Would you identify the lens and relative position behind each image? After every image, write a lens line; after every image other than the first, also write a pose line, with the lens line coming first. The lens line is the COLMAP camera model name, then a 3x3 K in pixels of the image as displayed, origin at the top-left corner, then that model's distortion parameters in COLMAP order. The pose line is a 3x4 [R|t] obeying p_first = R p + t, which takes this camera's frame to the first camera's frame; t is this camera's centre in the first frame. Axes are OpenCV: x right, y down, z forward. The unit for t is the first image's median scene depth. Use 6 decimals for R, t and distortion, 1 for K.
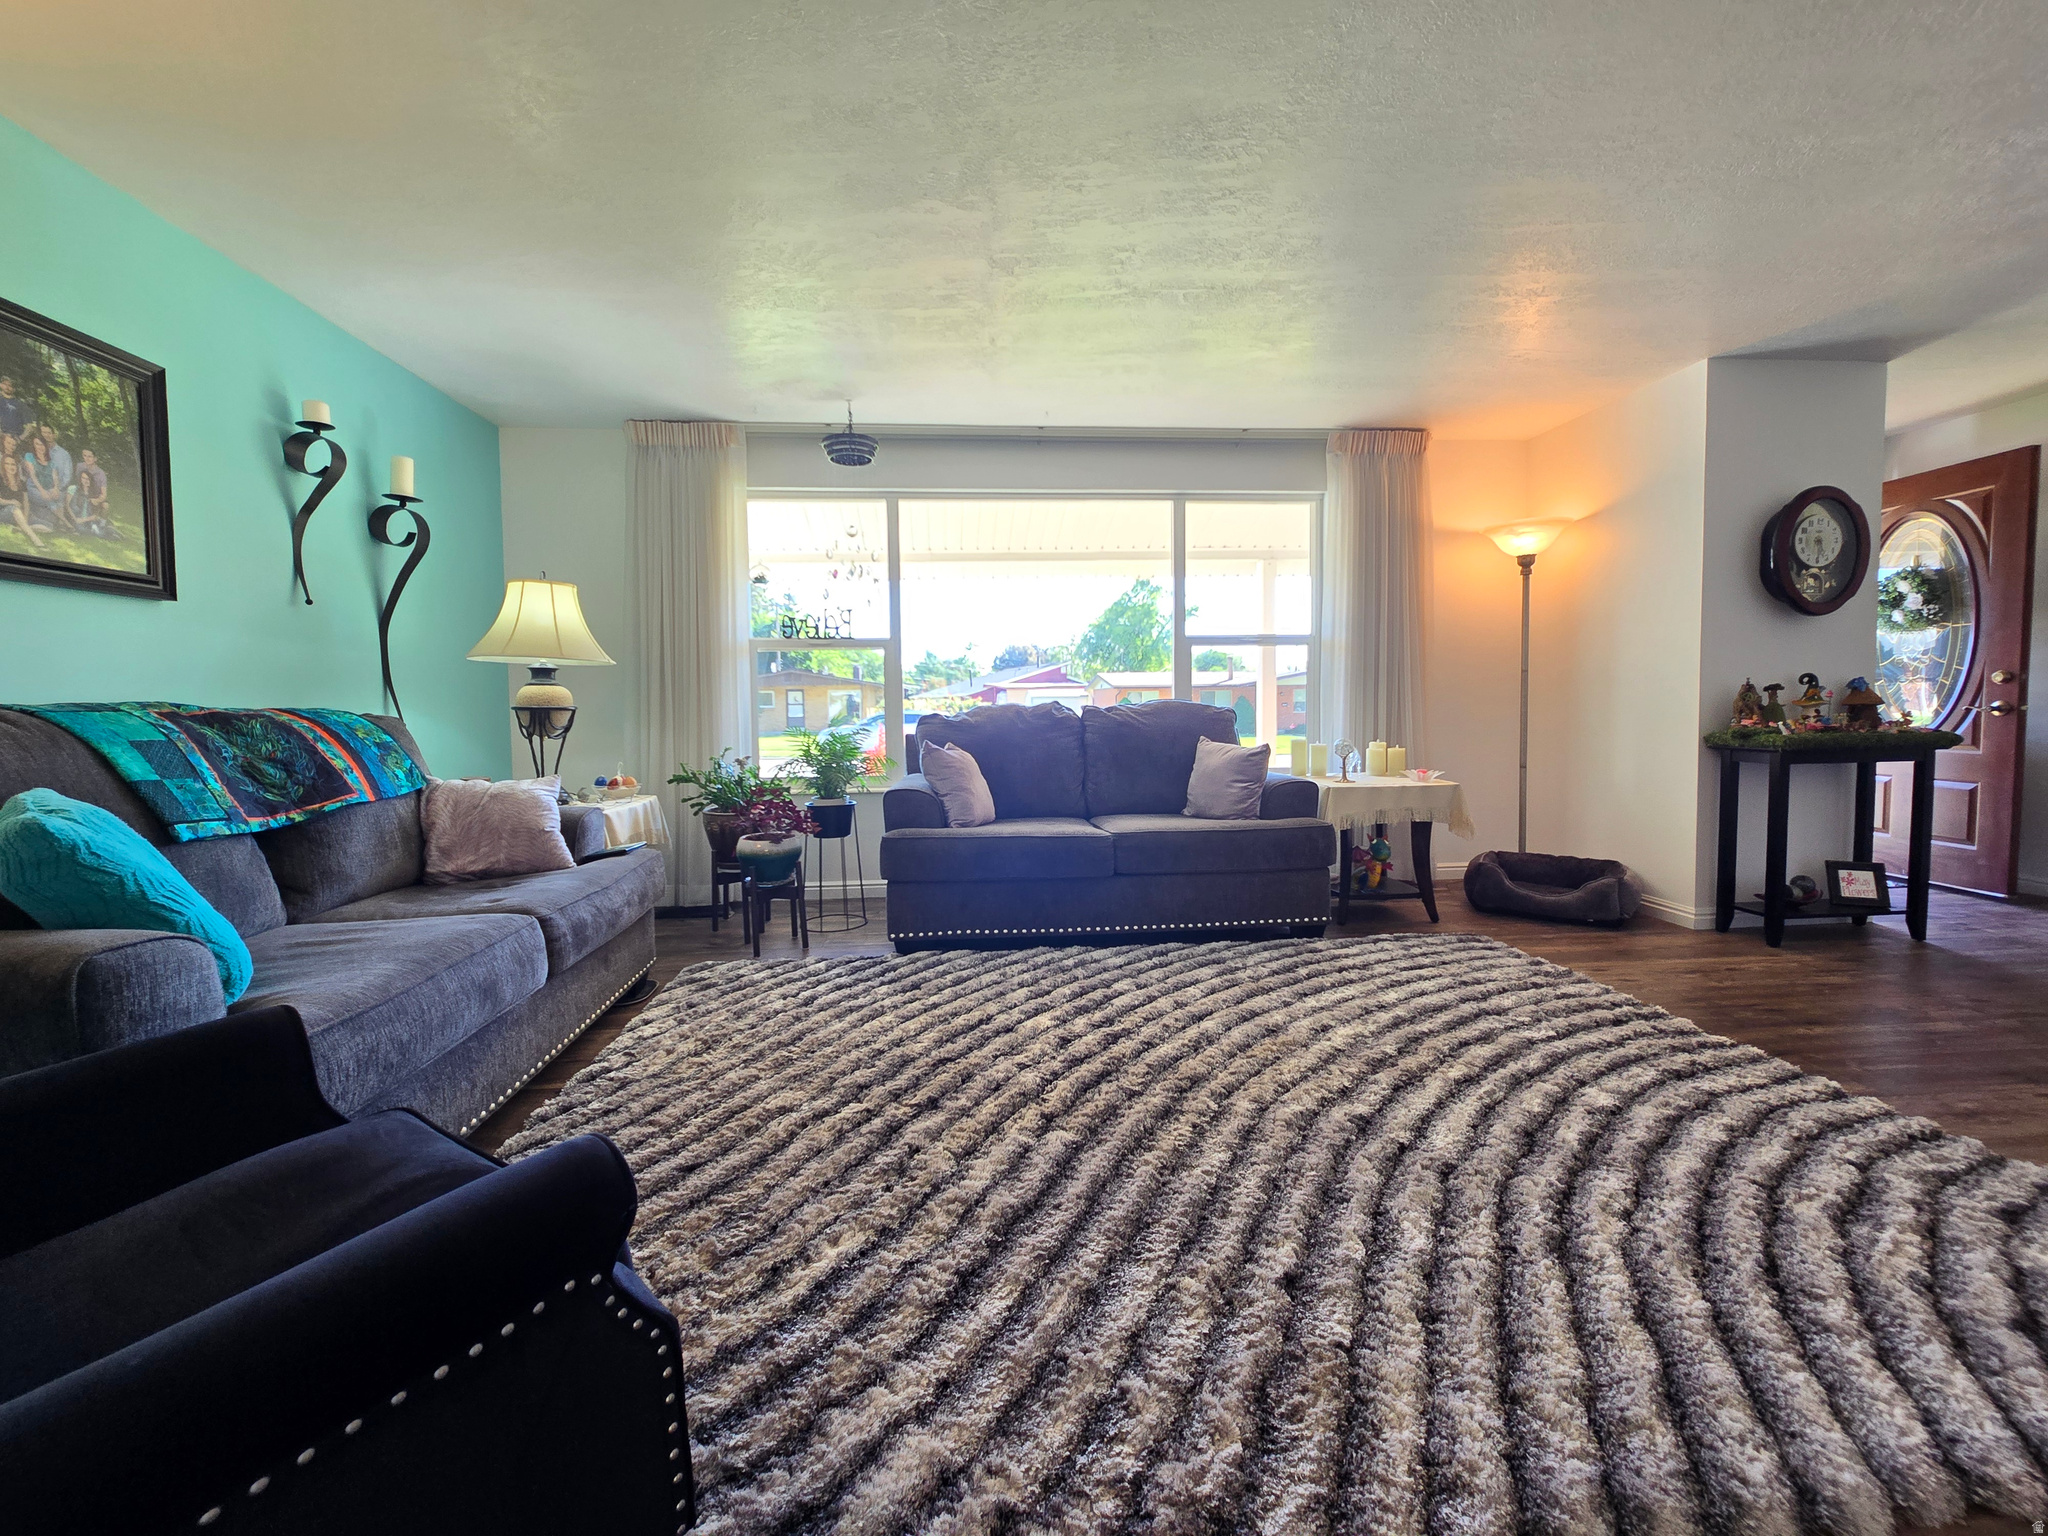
lens RADIAL K [[821.1, 0, 1022.9], [0, 821.1, 747.1], [0, 0, 1]] dist [-0.003596, -0.000266]
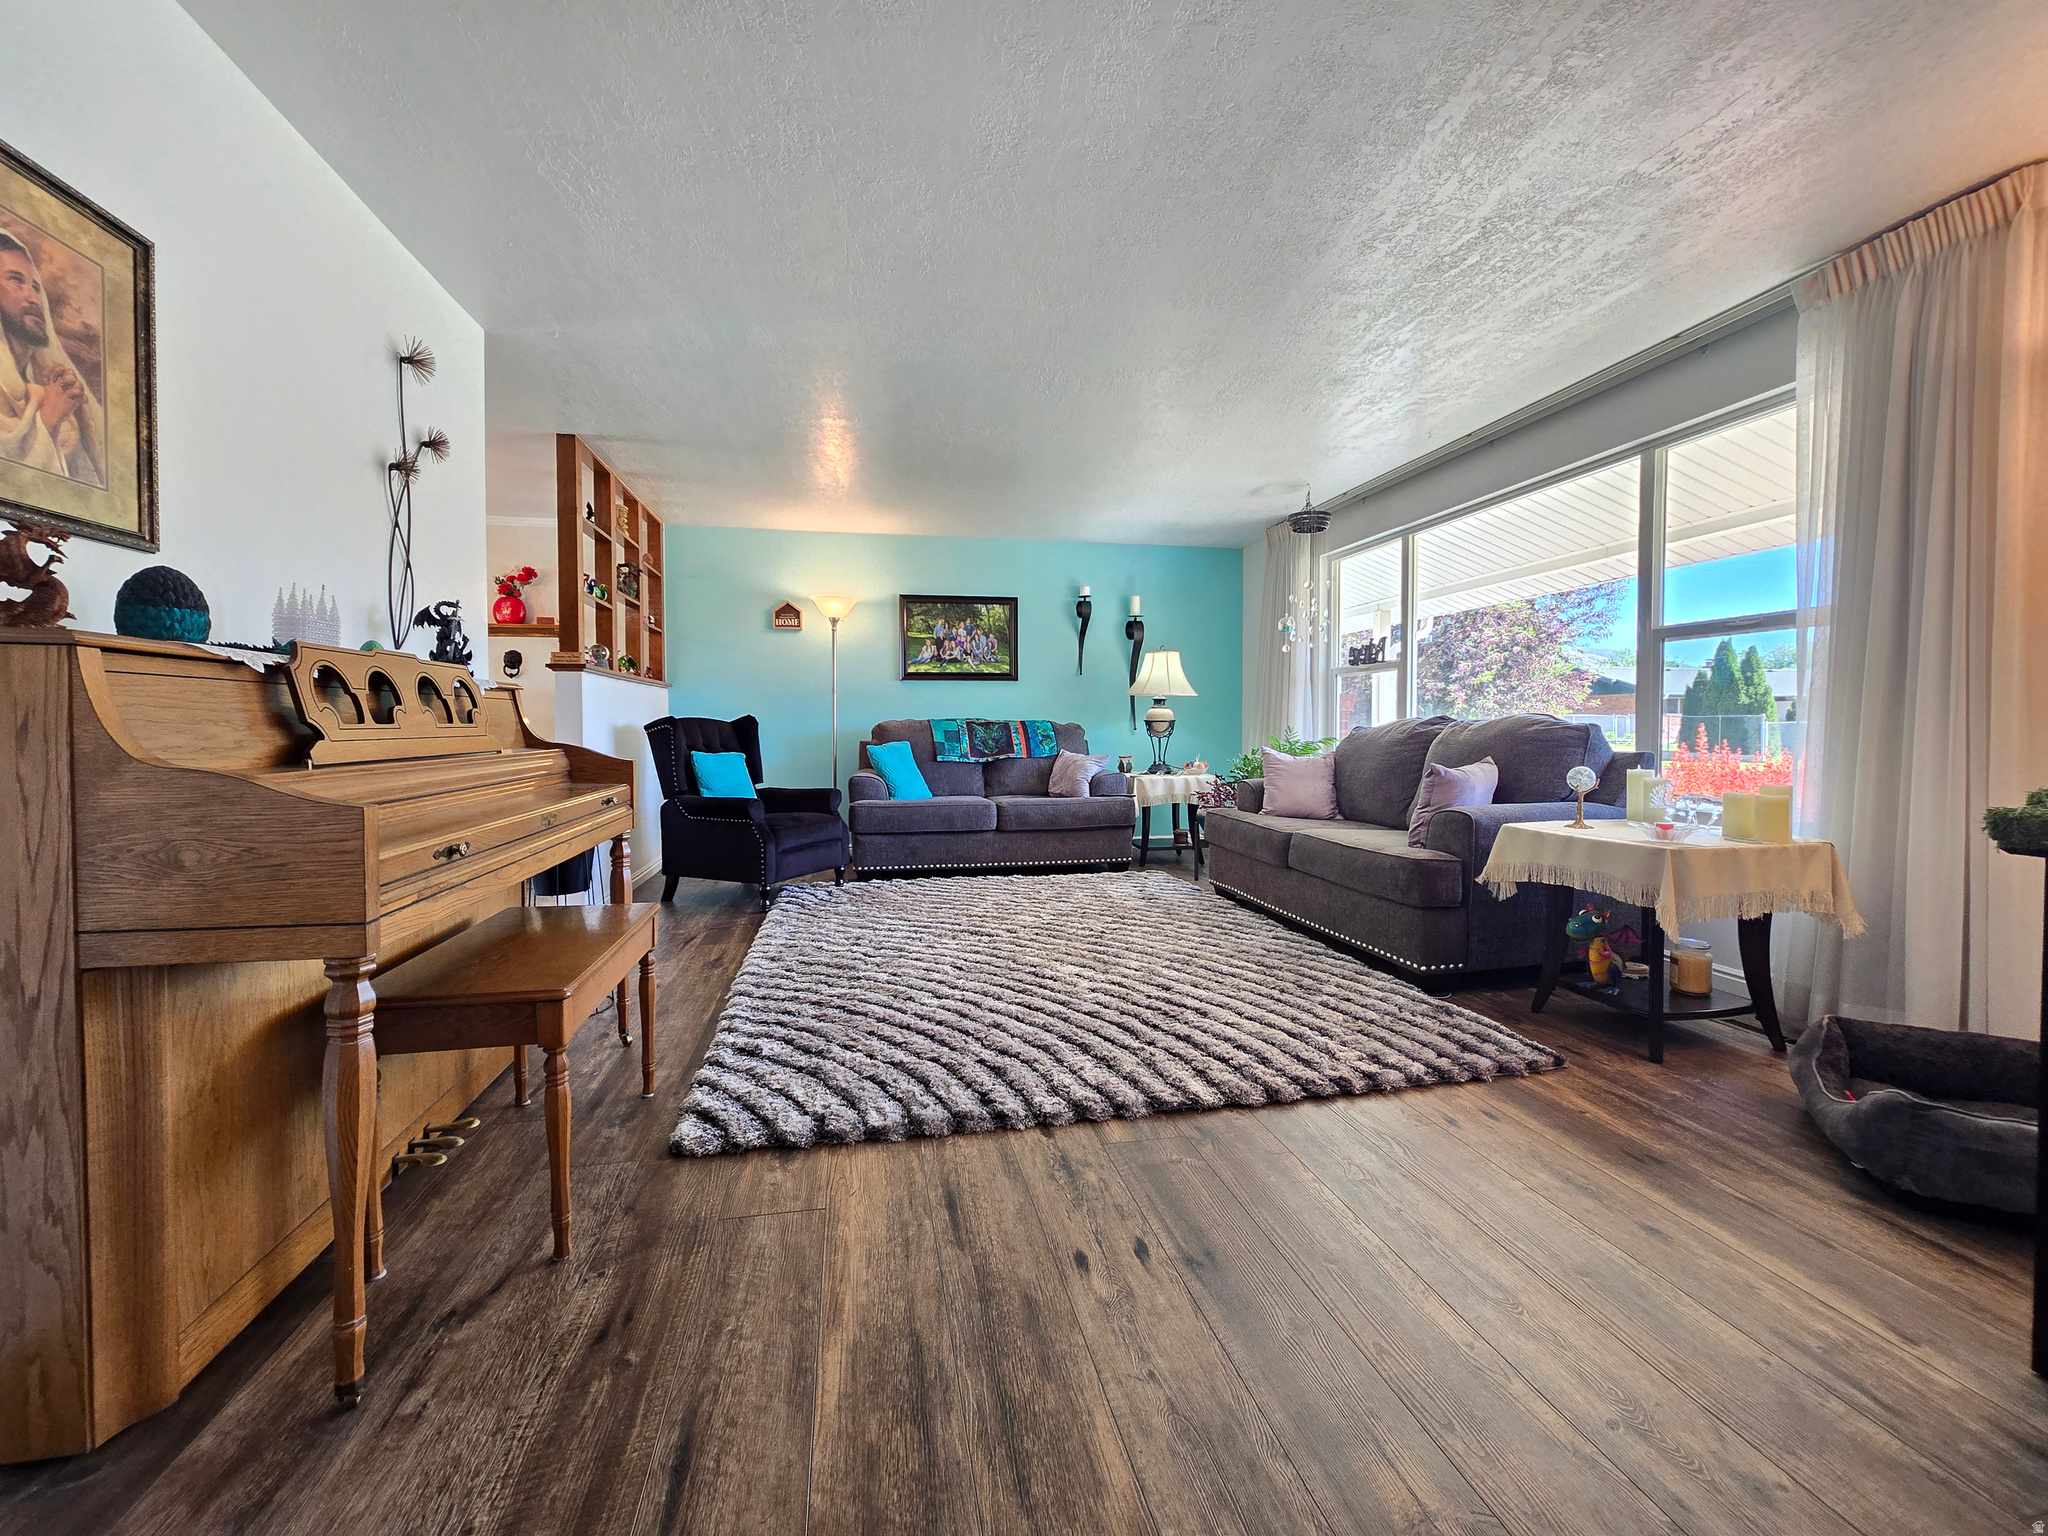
lens RADIAL K [[821.1, 0, 1026.5], [0, 821.1, 757.4], [0, 0, 1]] dist [-0.003596, -0.000266]
pose [[0.130523, 0.049109, -0.990228, 1.536905], [-0.052638, 0.997707, 0.042542, -0.037181], [0.990047, 0.046571, 0.132809, 0.606872]]
